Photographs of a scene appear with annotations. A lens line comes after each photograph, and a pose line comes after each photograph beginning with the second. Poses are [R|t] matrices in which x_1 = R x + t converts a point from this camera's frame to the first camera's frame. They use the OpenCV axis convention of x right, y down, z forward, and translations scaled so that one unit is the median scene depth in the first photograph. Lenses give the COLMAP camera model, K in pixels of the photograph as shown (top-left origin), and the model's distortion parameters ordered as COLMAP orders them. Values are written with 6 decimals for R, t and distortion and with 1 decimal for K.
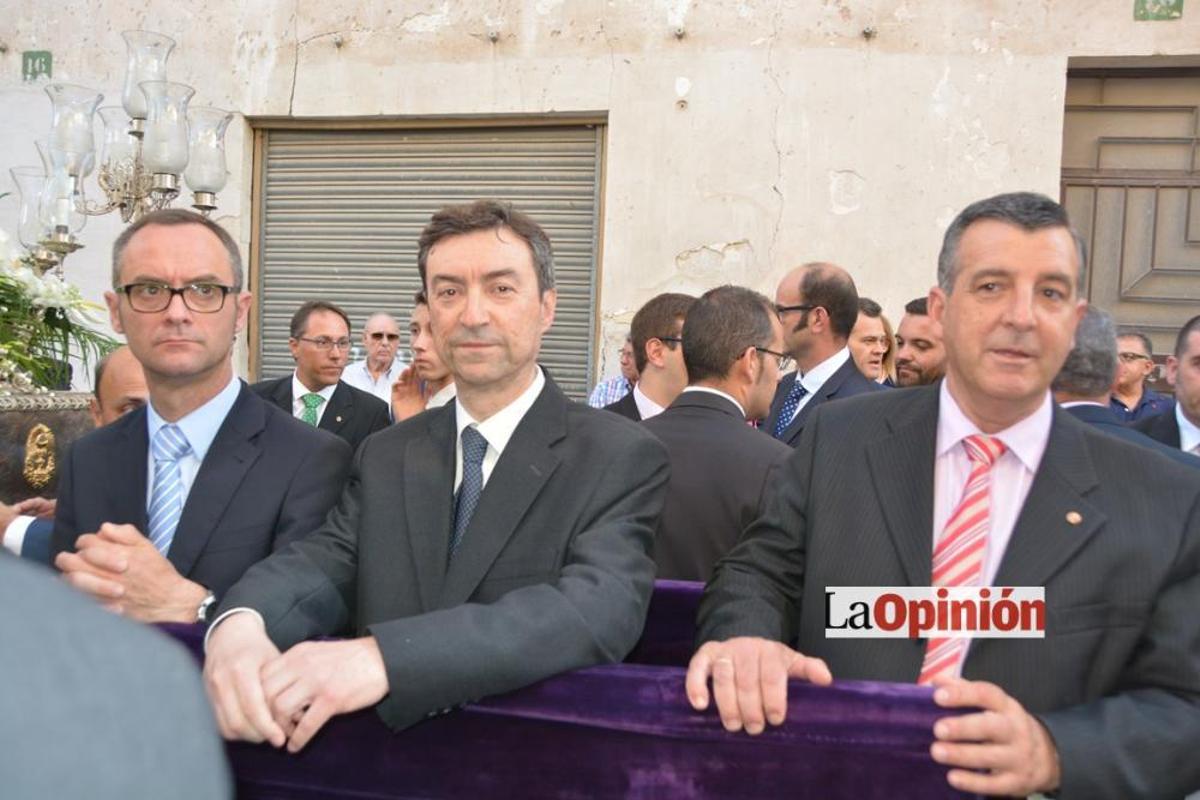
lens RADIAL K [[974.0, 0, 606.9], [0, 974.0, 402.6], [0, 0, 1]] dist [-0.152247, 0.158921]
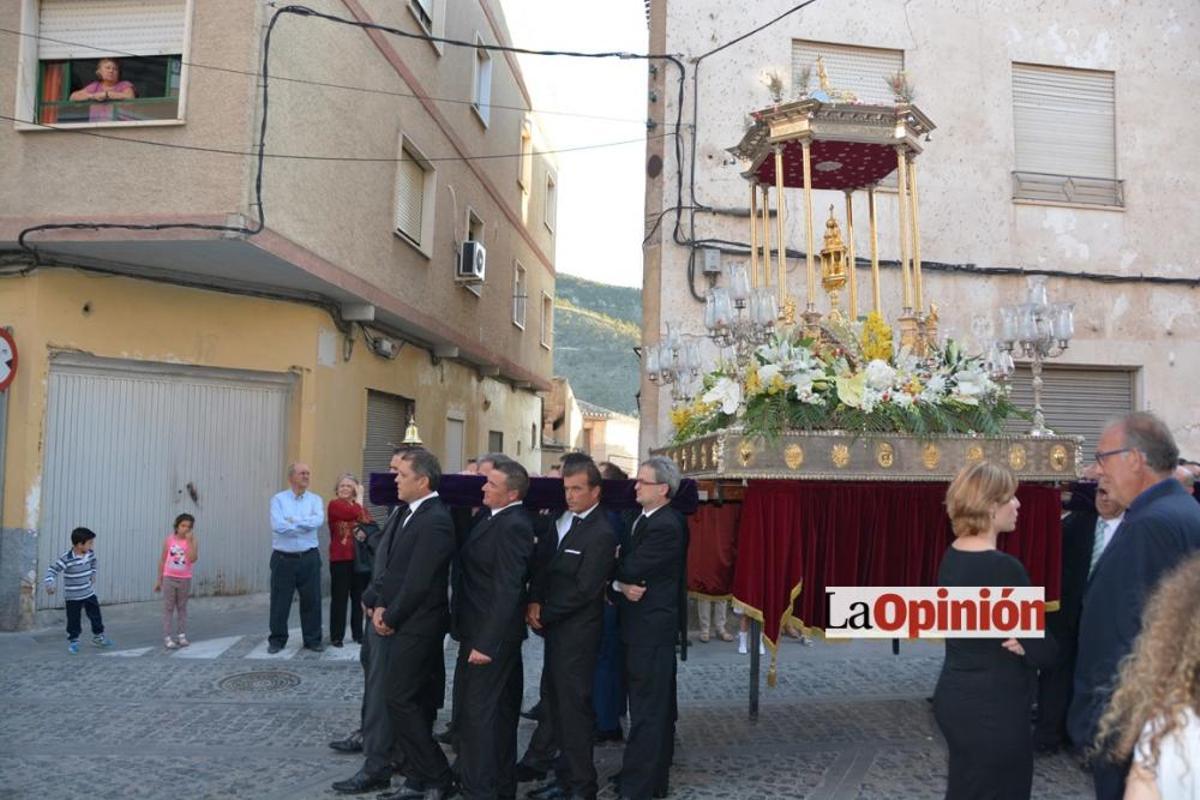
lens RADIAL K [[974.0, 0, 606.9], [0, 974.0, 402.6], [0, 0, 1]] dist [-0.152247, 0.158921]
pose [[0.949622, 0.000226, 0.313396, -1.738567], [0.033348, 0.994249, -0.101764, -0.036261], [-0.311617, 0.107089, 0.944154, -0.617521]]
